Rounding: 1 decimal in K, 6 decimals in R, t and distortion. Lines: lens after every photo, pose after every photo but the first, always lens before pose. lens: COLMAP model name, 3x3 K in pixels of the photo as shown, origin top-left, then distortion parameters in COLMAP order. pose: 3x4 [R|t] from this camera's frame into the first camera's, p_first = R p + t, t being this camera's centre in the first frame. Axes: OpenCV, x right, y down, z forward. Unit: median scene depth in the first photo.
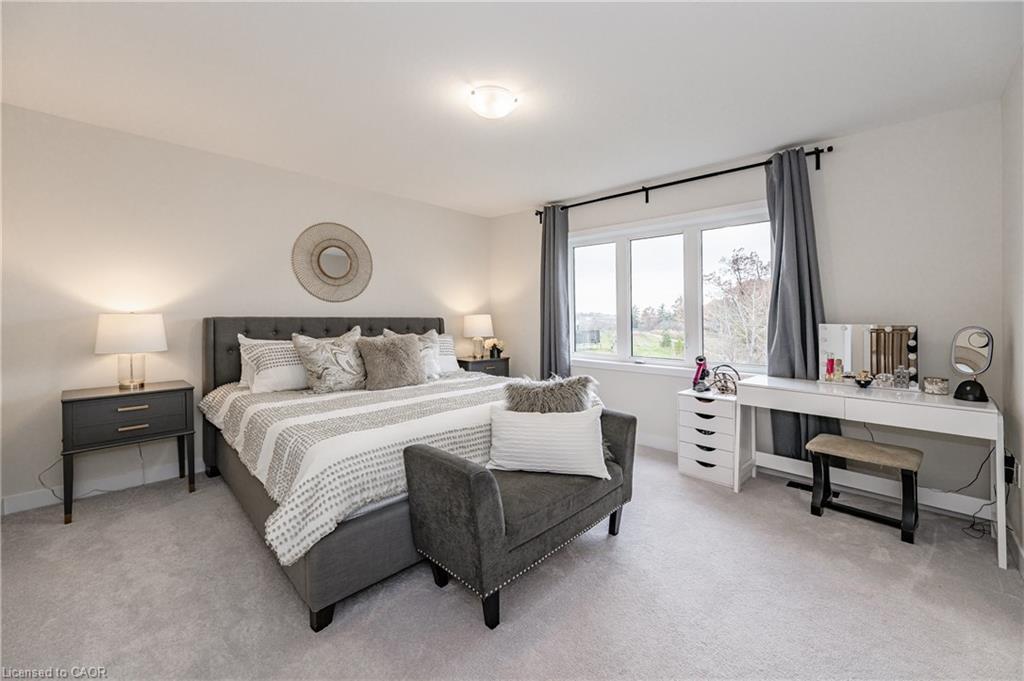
lens RADIAL K [[410.5, 0, 518.7], [0, 410.5, 317.5], [0, 0, 1]] dist [-0.008859, 0.000296]
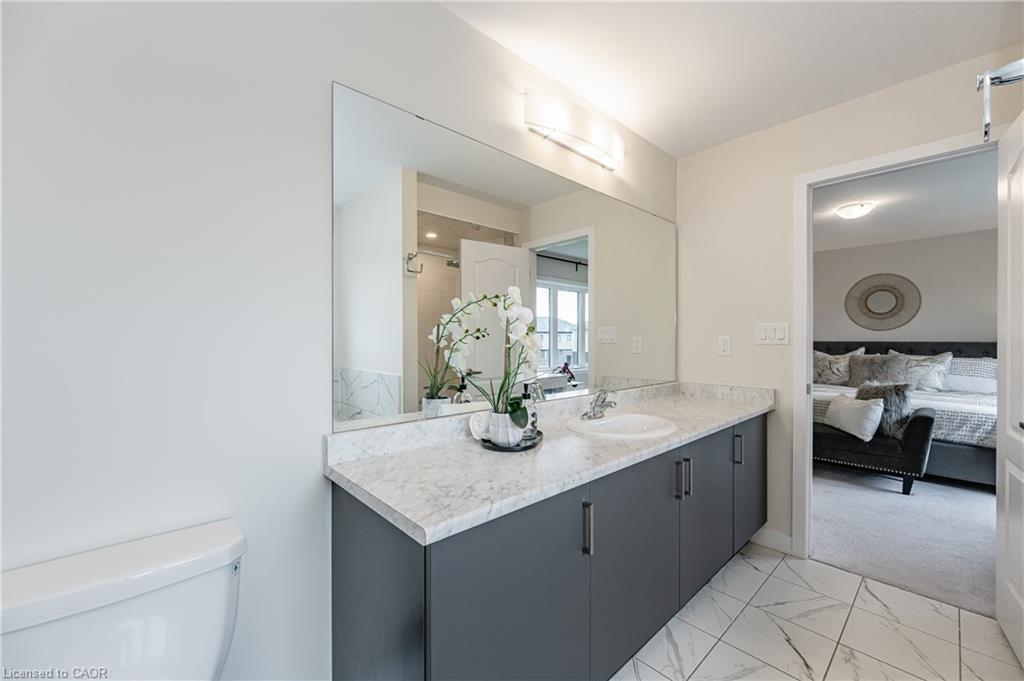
lens RADIAL K [[410.5, 0, 518.3], [0, 410.5, 337.8], [0, 0, 1]] dist [-0.008859, 0.000296]
pose [[-0.065299, -0.006544, -0.997844, 1.057618], [-0.002986, 0.999975, -0.006362, -0.000941], [0.997861, 0.002564, -0.065317, -0.145877]]
